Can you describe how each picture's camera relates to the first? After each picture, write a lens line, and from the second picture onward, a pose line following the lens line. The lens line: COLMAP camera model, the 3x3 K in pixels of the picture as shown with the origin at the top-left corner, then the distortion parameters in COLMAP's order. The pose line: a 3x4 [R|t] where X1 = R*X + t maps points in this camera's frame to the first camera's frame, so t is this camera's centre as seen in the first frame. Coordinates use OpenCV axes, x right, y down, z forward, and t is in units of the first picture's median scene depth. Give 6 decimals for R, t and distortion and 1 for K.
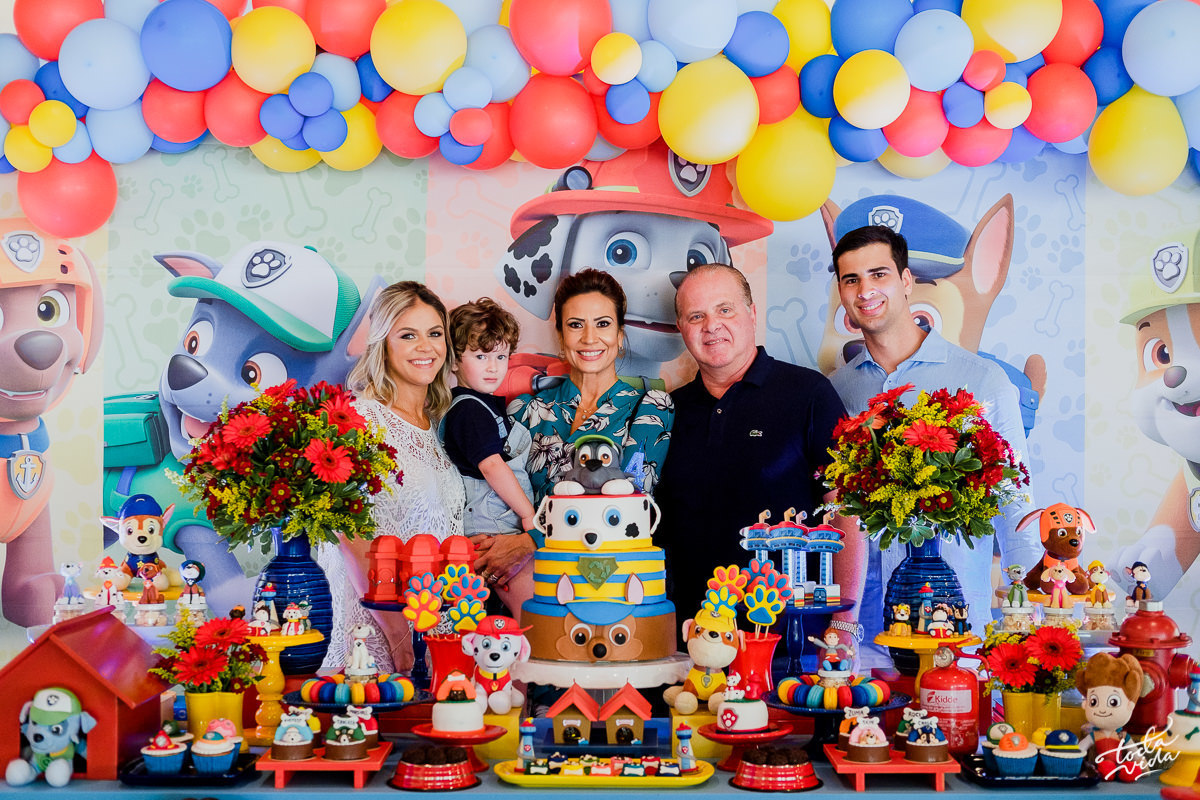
lens RADIAL K [[1764.1, 0, 612.8], [0, 1764.1, 400.5], [0, 0, 1]] dist [-0.014020, 0.058734]
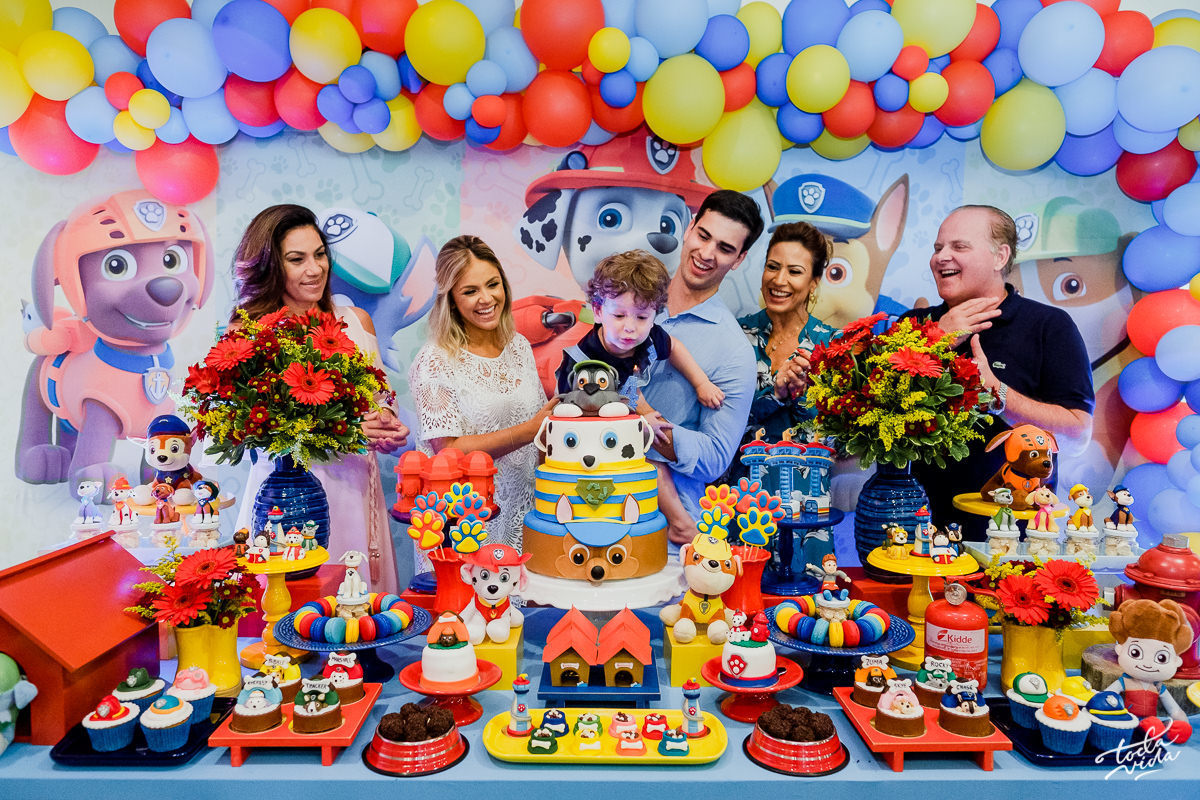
lens RADIAL K [[831.5, 0, 602.4], [0, 831.5, 400.8], [0, 0, 1]] dist [-0.003892, -0.000807]
pose [[0.999939, 0.001853, 0.010891, -0.009745], [-0.002694, 0.996973, 0.077697, 0.004997], [-0.010714, -0.077721, 0.996918, 0.507738]]
